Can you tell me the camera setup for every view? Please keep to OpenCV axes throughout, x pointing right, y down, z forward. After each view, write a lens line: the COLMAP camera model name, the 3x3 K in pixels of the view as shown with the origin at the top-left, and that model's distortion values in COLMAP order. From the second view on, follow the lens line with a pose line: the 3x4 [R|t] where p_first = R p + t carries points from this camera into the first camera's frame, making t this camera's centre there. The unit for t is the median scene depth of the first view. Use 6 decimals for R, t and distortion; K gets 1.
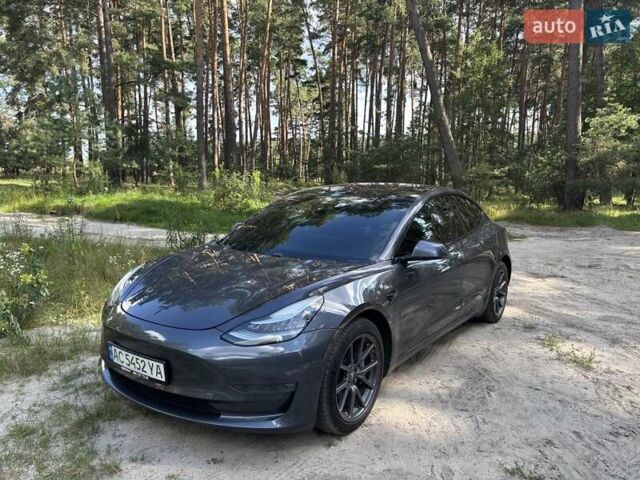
lens RADIAL K [[477.8, 0, 318.2], [0, 477.8, 246.5], [0, 0, 1]] dist [0.051868, -0.050491]
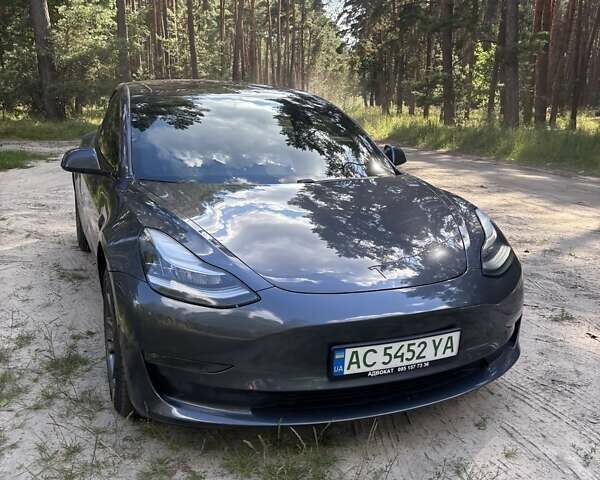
lens RADIAL K [[599.8, 0, 302.4], [0, 599.8, 234.9], [0, 0, 1]] dist [0.016139, 0.000000]
pose [[0.530702, -0.196924, 0.824364, -0.436118], [0.105395, 0.980418, 0.166352, -0.026832], [-0.840980, -0.001400, 0.541065, 0.267718]]
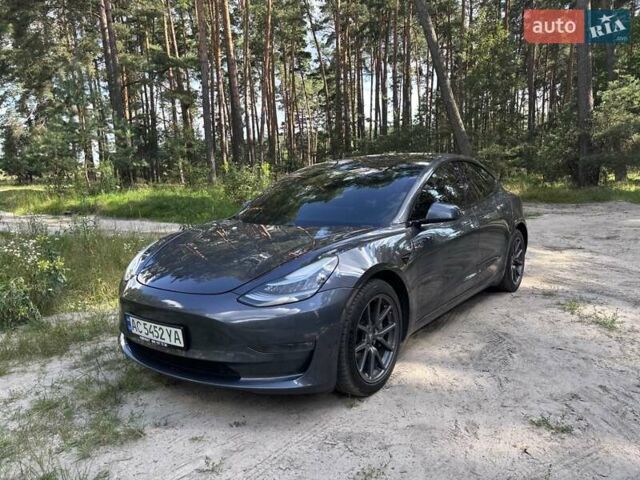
lens RADIAL K [[477.8, 0, 318.3], [0, 477.8, 245.9], [0, 0, 1]] dist [0.051868, -0.050491]
pose [[0.998578, -0.046593, -0.025917, -0.001128], [0.046895, 0.998837, 0.011188, 0.027446], [0.025365, -0.012388, 0.999601, 0.004032]]
